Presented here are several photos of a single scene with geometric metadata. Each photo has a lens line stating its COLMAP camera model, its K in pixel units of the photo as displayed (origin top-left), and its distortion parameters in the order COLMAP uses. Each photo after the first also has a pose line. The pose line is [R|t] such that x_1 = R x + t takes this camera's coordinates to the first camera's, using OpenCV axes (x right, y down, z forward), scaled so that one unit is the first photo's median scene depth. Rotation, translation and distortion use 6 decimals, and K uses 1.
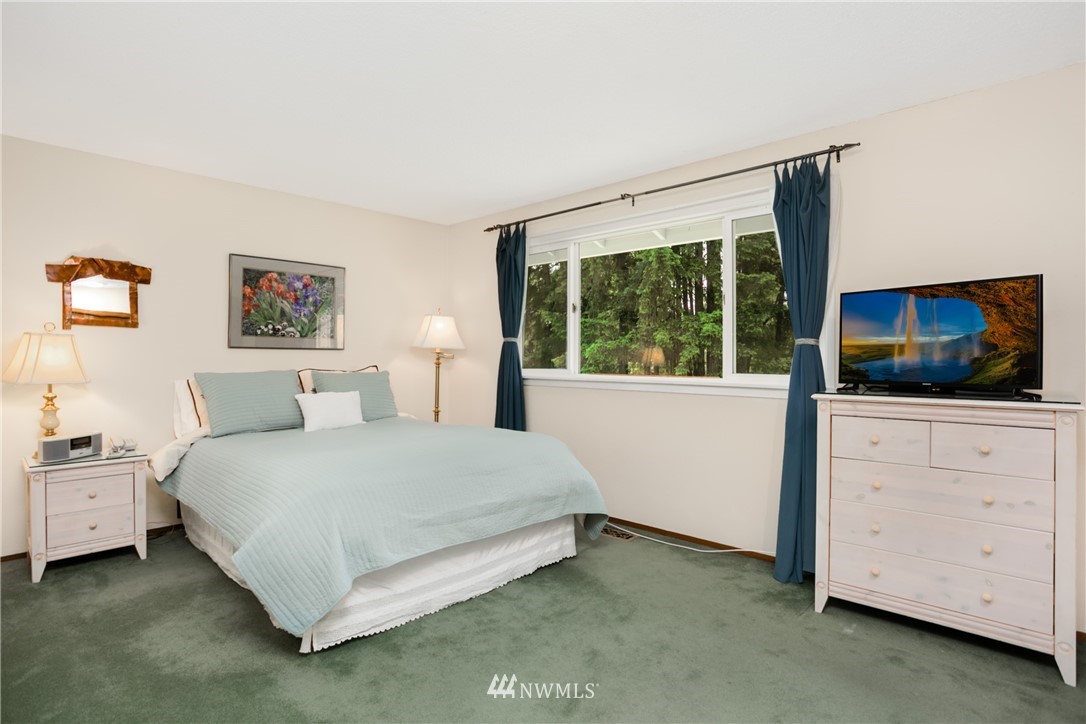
lens RADIAL K [[534.7, 0, 543.0], [0, 534.7, 362.0], [0, 0, 1]] dist [-0.001121, -0.000310]
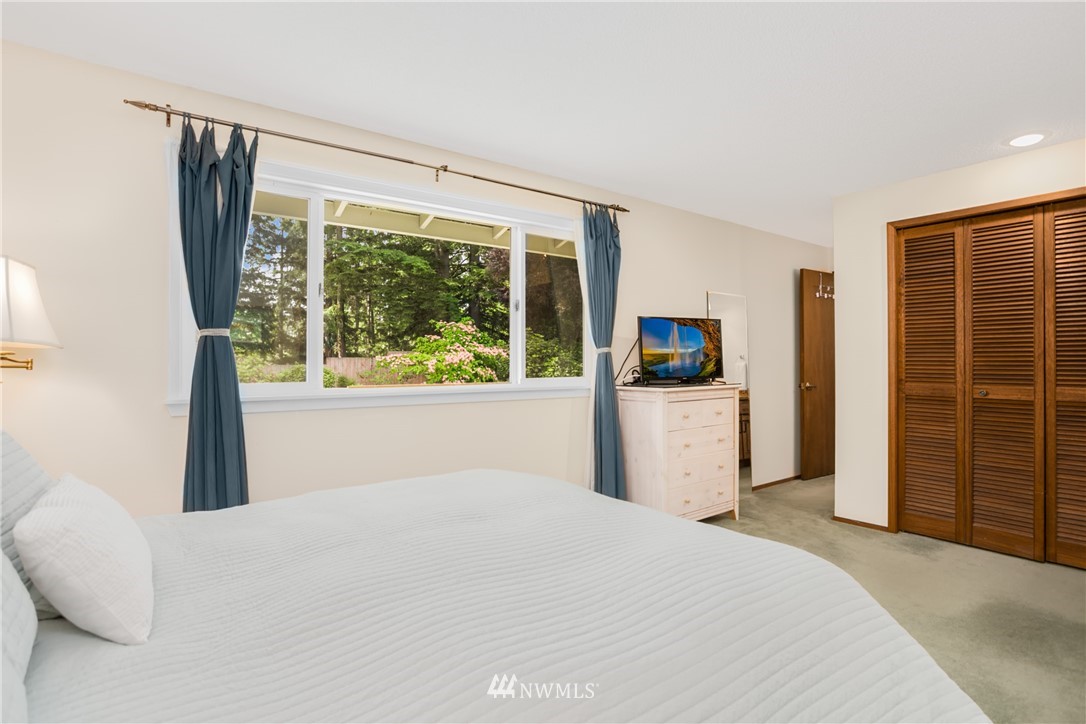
lens RADIAL K [[534.7, 0, 543.0], [0, 534.7, 362.0], [0, 0, 1]] dist [-0.001121, -0.000310]
pose [[0.221318, -0.009472, 0.975156, -0.927293], [0.013134, 0.999891, 0.006732, -0.023367], [-0.975113, 0.011318, 0.221419, 1.006019]]
